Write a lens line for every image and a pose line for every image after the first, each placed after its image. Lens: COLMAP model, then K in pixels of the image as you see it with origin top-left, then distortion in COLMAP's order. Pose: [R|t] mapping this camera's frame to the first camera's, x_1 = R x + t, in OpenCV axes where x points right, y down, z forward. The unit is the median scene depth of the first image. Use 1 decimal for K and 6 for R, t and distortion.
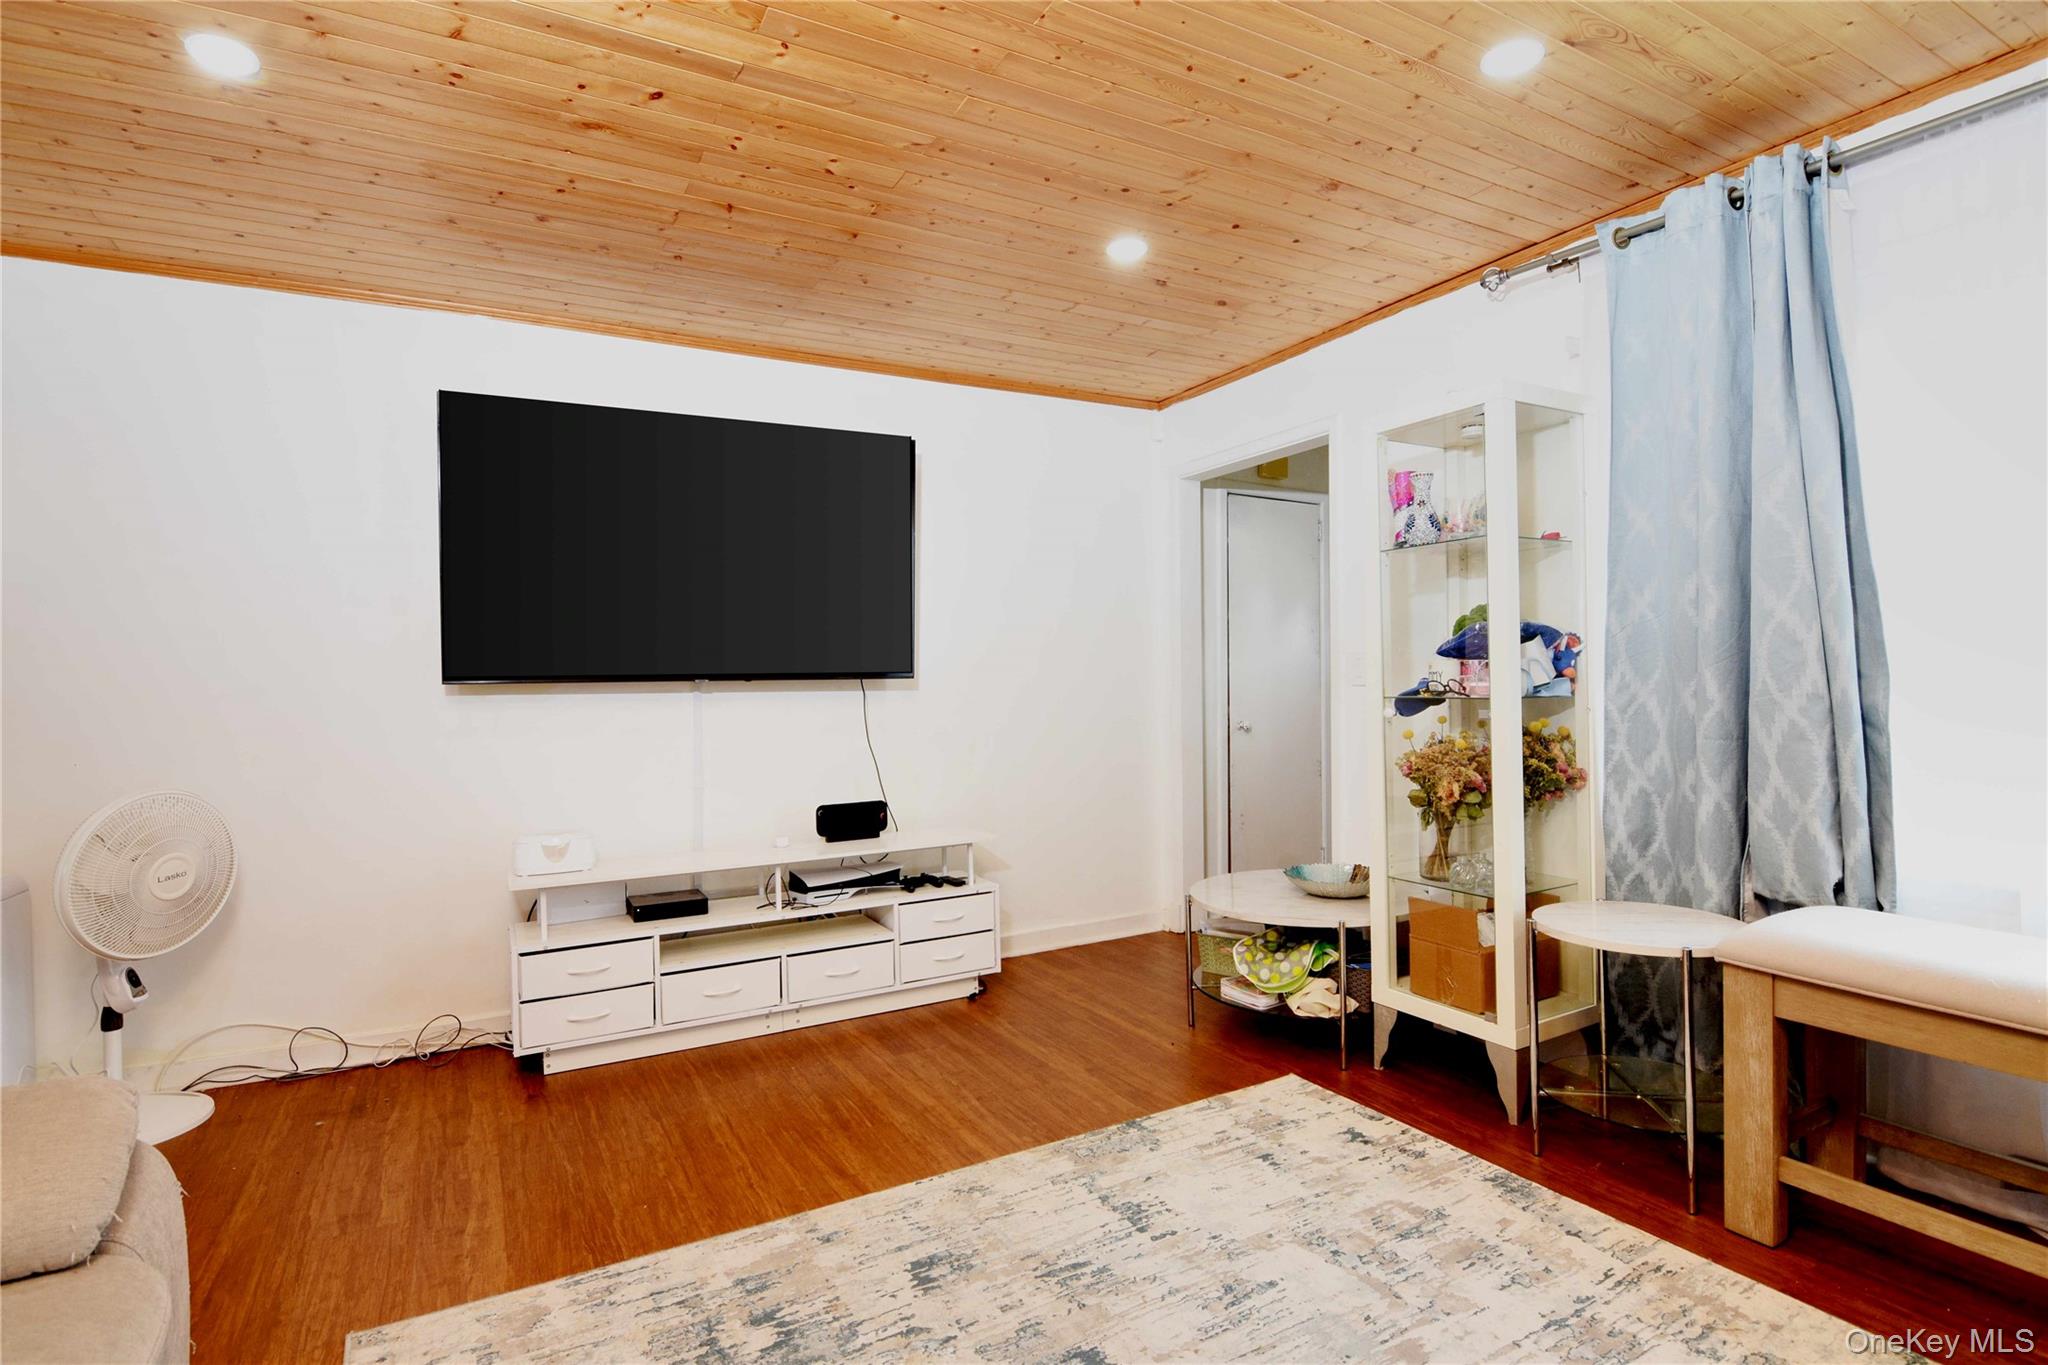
lens RADIAL K [[991.3, 0, 1014.4], [0, 991.3, 684.0], [0, 0, 1]] dist [-0.004836, -0.012446]
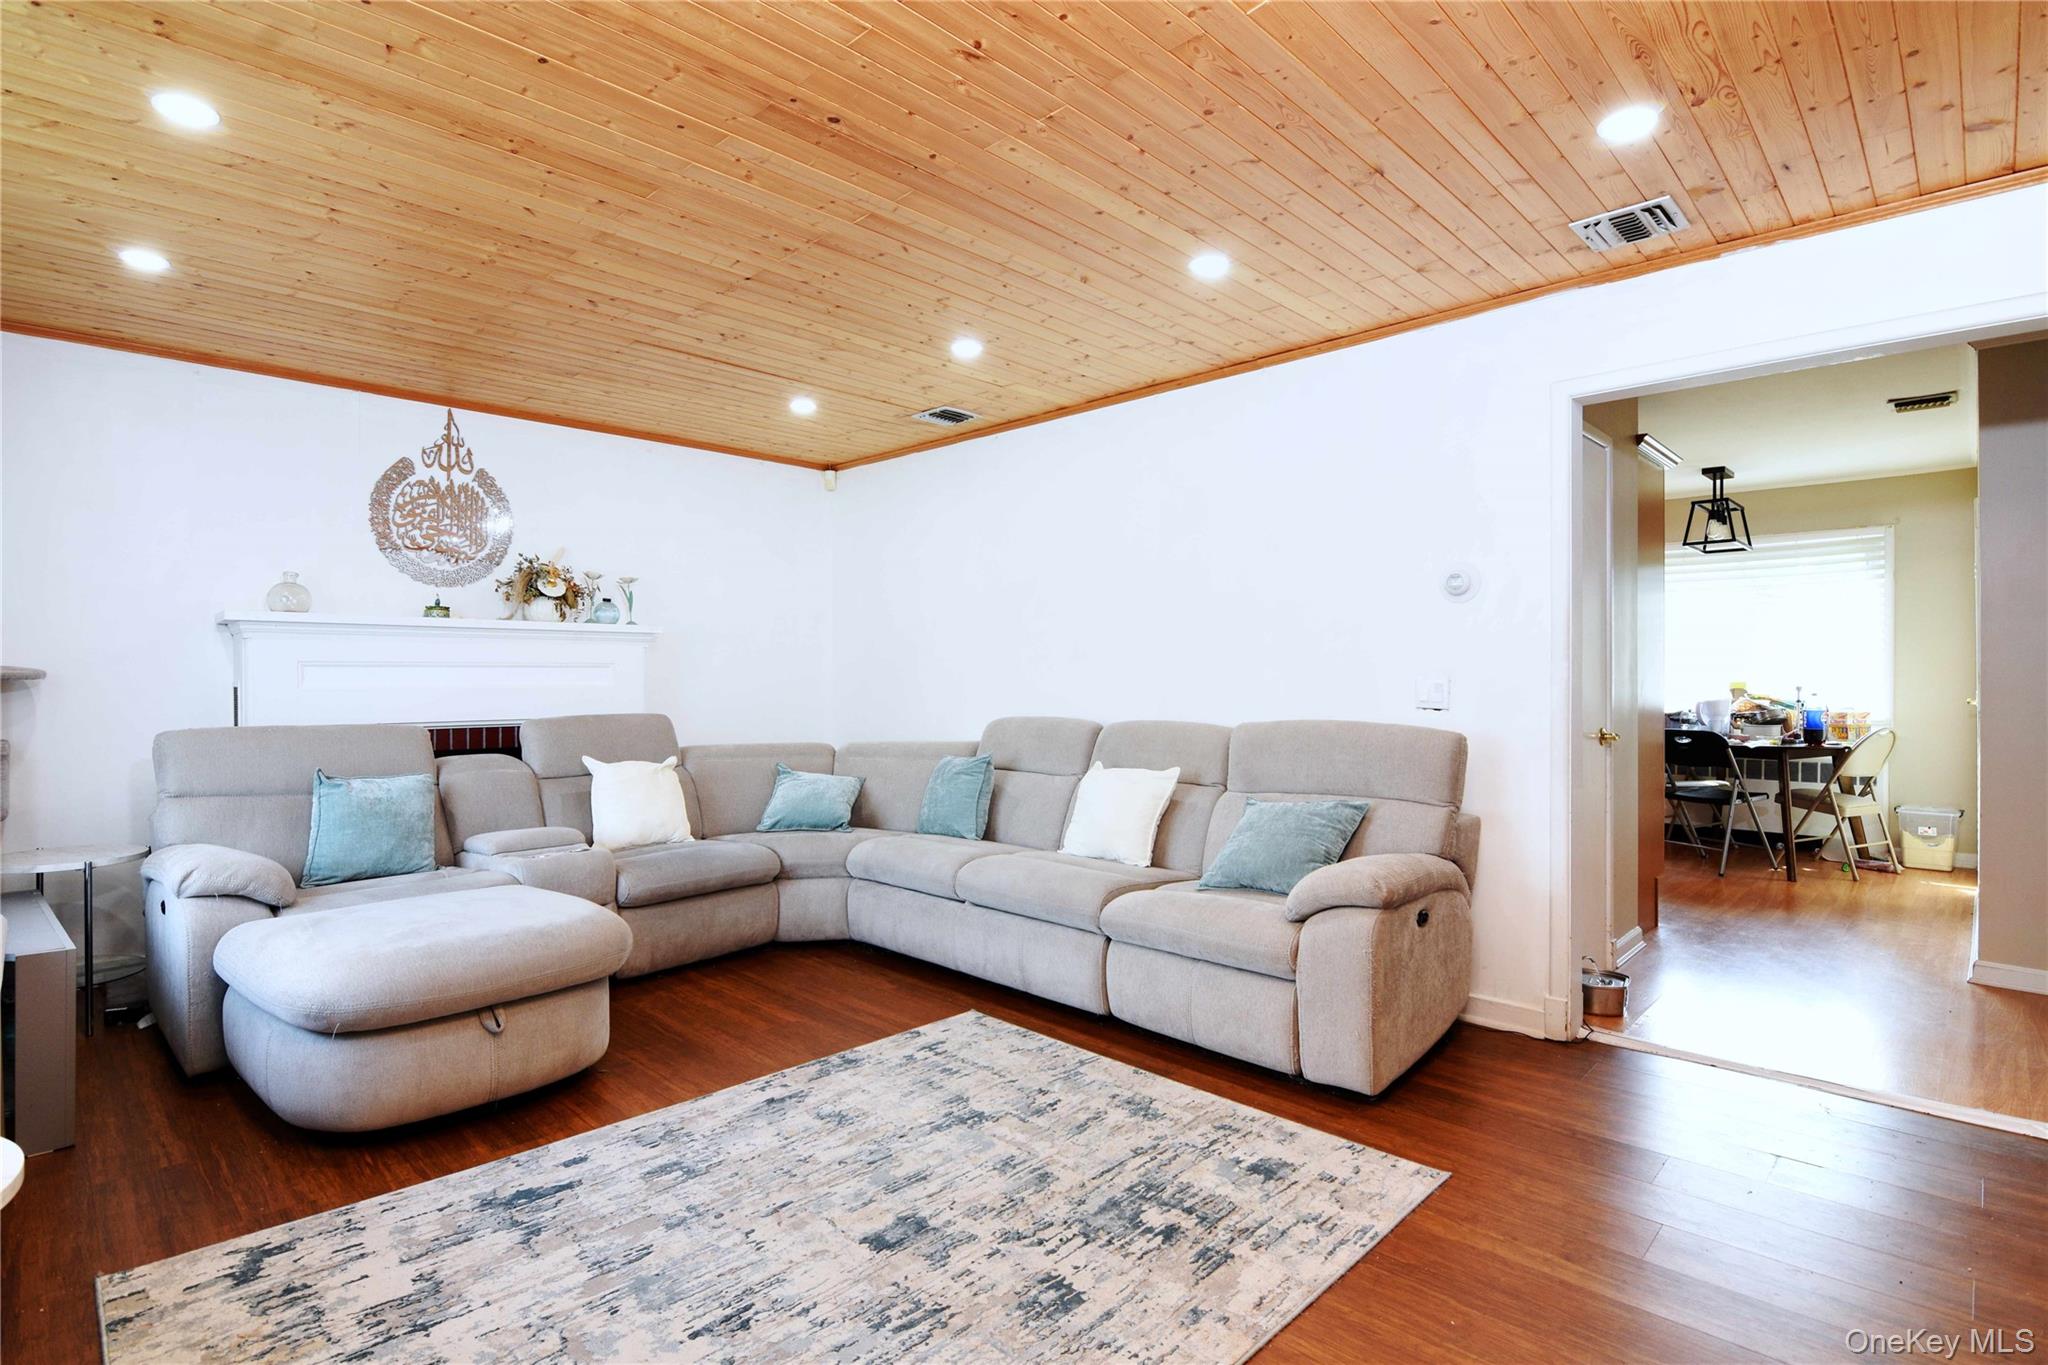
lens RADIAL K [[991.3, 0, 1014.4], [0, 991.3, 684.0], [0, 0, 1]] dist [-0.004836, -0.012446]
pose [[-0.959923, 0.016534, -0.279777, 0.212287], [0.013962, 0.999840, 0.011186, -0.010071], [0.279917, 0.006831, -0.960000, 1.885232]]
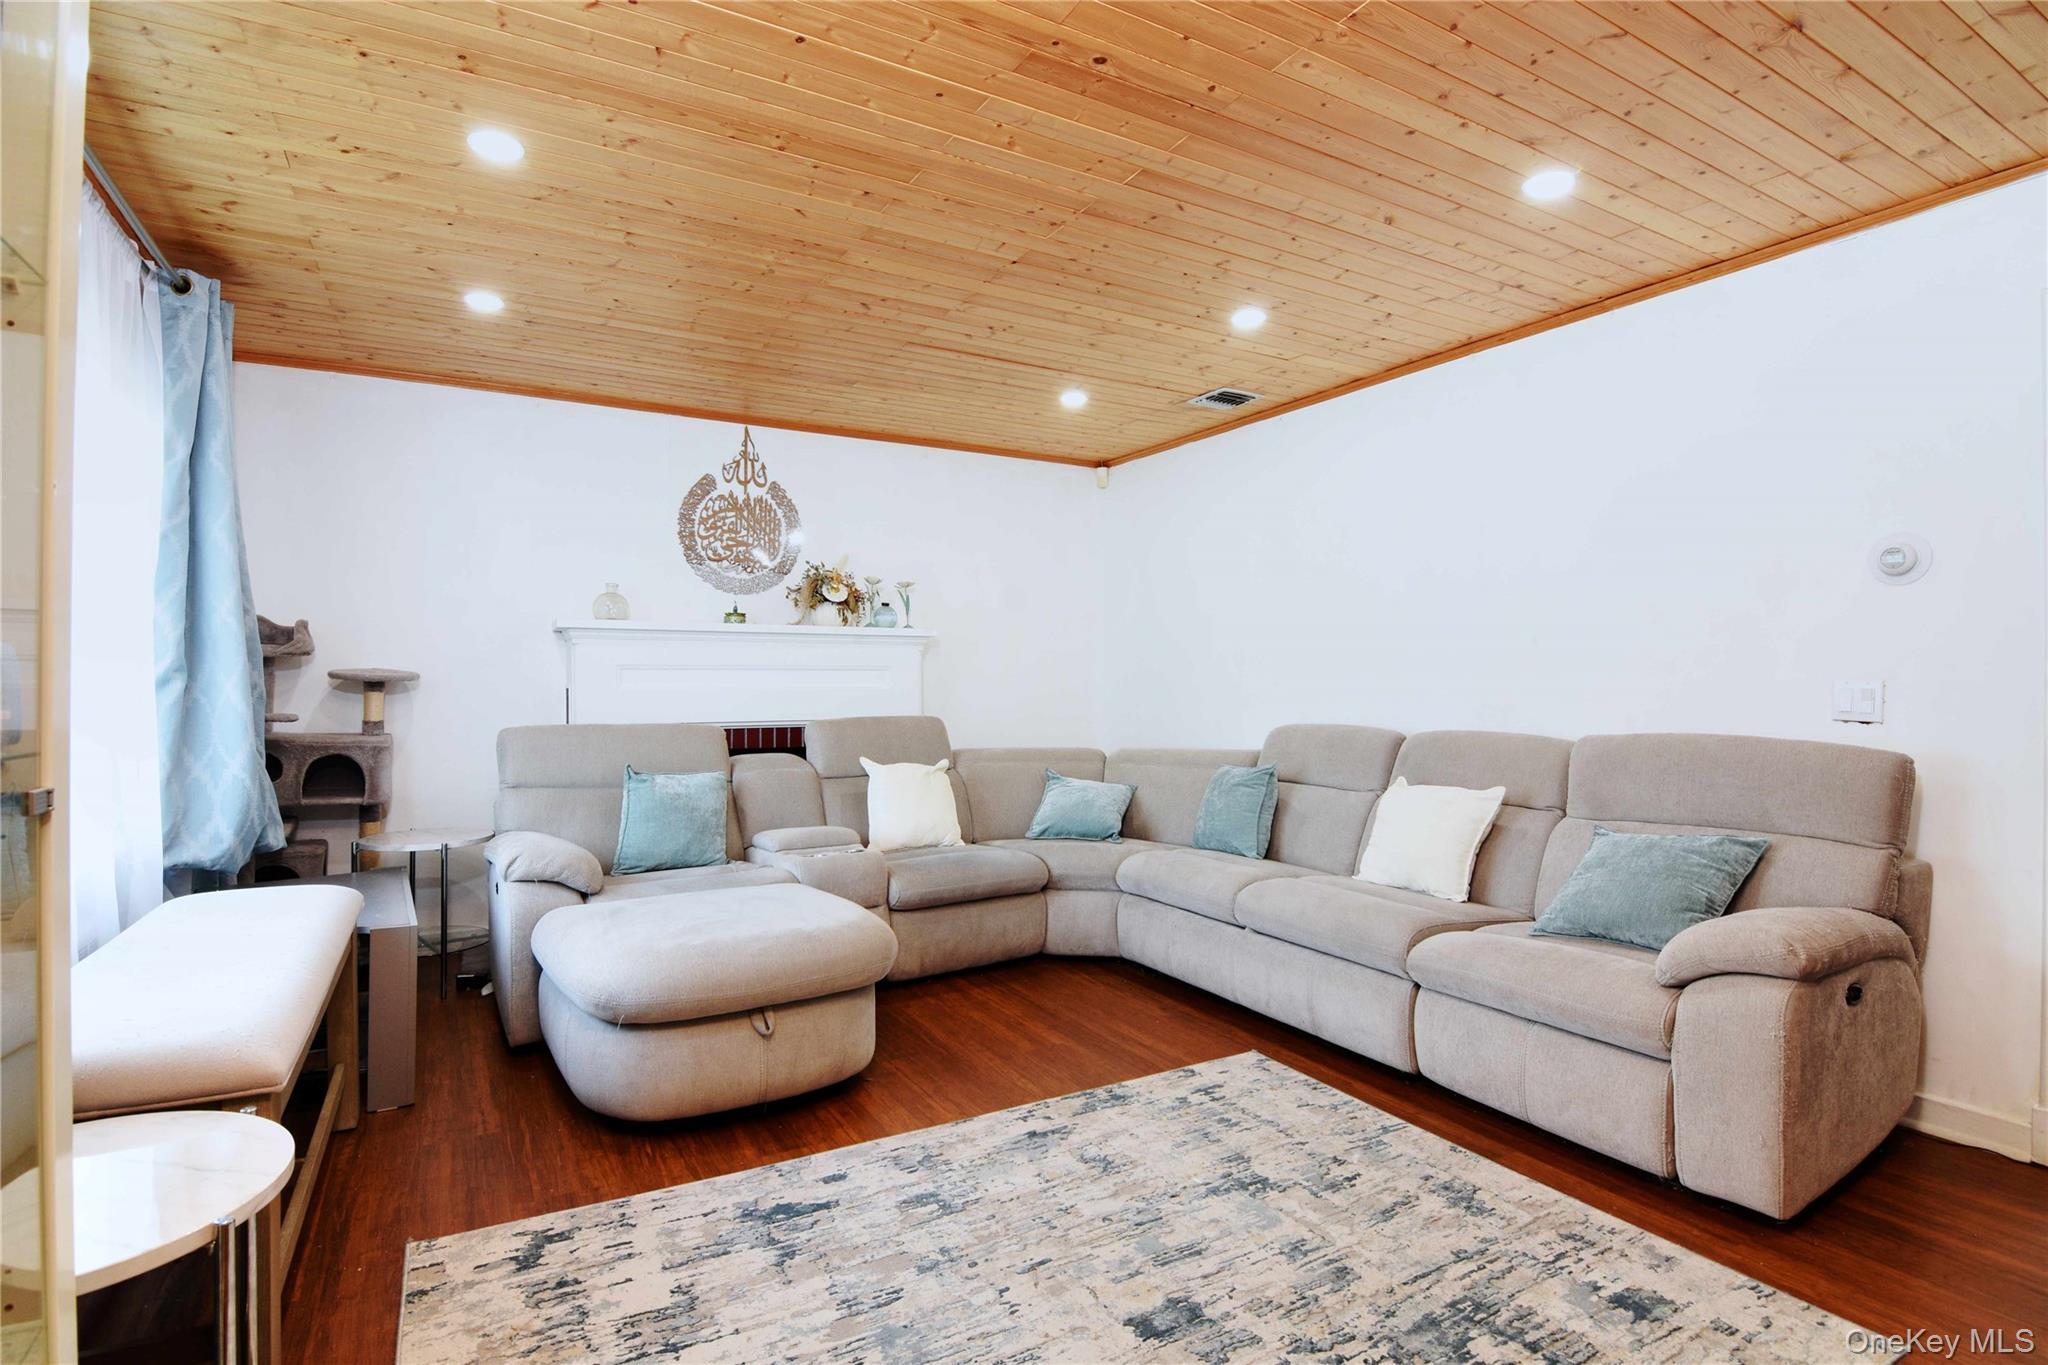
lens RADIAL K [[991.3, 0, 1014.4], [0, 991.3, 684.0], [0, 0, 1]] dist [-0.004836, -0.012446]
pose [[-0.999881, 0.013147, -0.008027, 0.187965], [0.013117, 0.999907, 0.003798, -0.008667], [0.008076, 0.003692, -0.999961, 1.753820]]
